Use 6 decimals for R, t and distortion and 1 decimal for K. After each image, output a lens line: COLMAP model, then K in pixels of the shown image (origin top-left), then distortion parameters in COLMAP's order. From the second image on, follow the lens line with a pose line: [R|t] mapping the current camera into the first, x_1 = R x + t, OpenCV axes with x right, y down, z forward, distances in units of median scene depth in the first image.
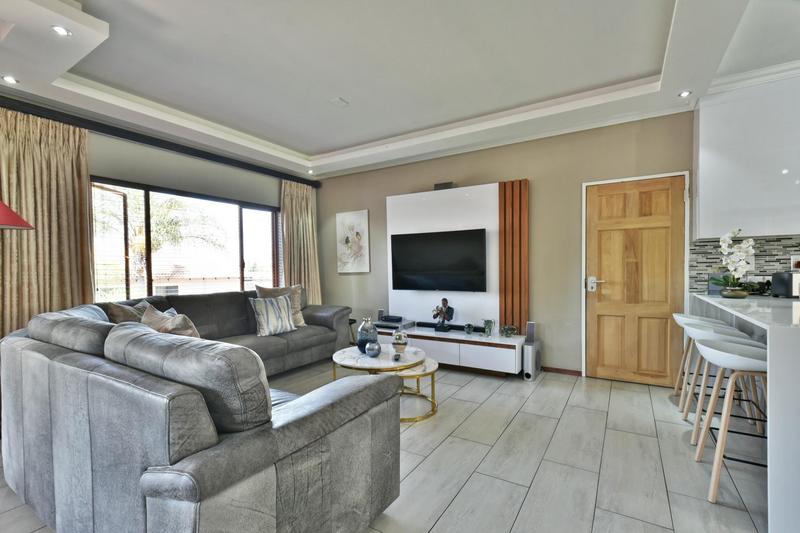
lens RADIAL K [[361.8, 0, 401.3], [0, 361.8, 272.1], [0, 0, 1]] dist [0.015250, 0.000413]
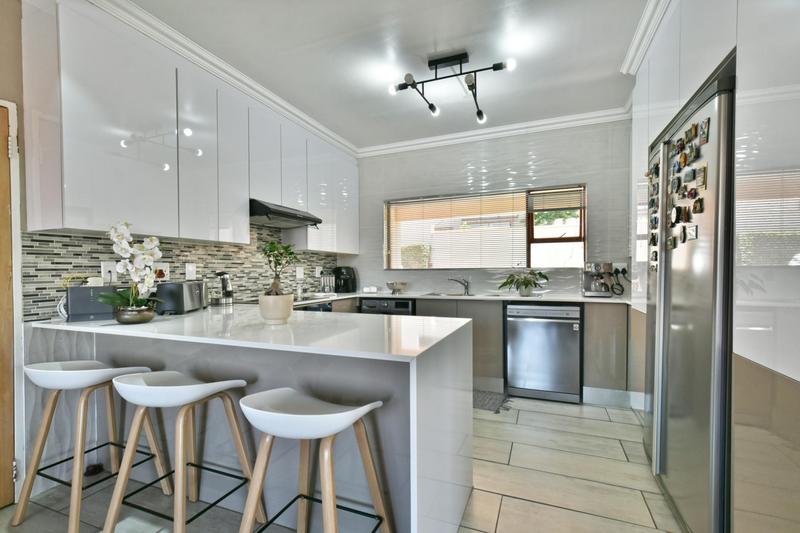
lens RADIAL K [[361.8, 0, 400.7], [0, 361.8, 274.0], [0, 0, 1]] dist [0.015250, 0.000413]
pose [[-0.176255, 0.003390, 0.984339, 0.133369], [0.019628, 0.999807, 0.000071, -0.007615], [-0.984149, 0.019334, -0.176288, 0.535690]]
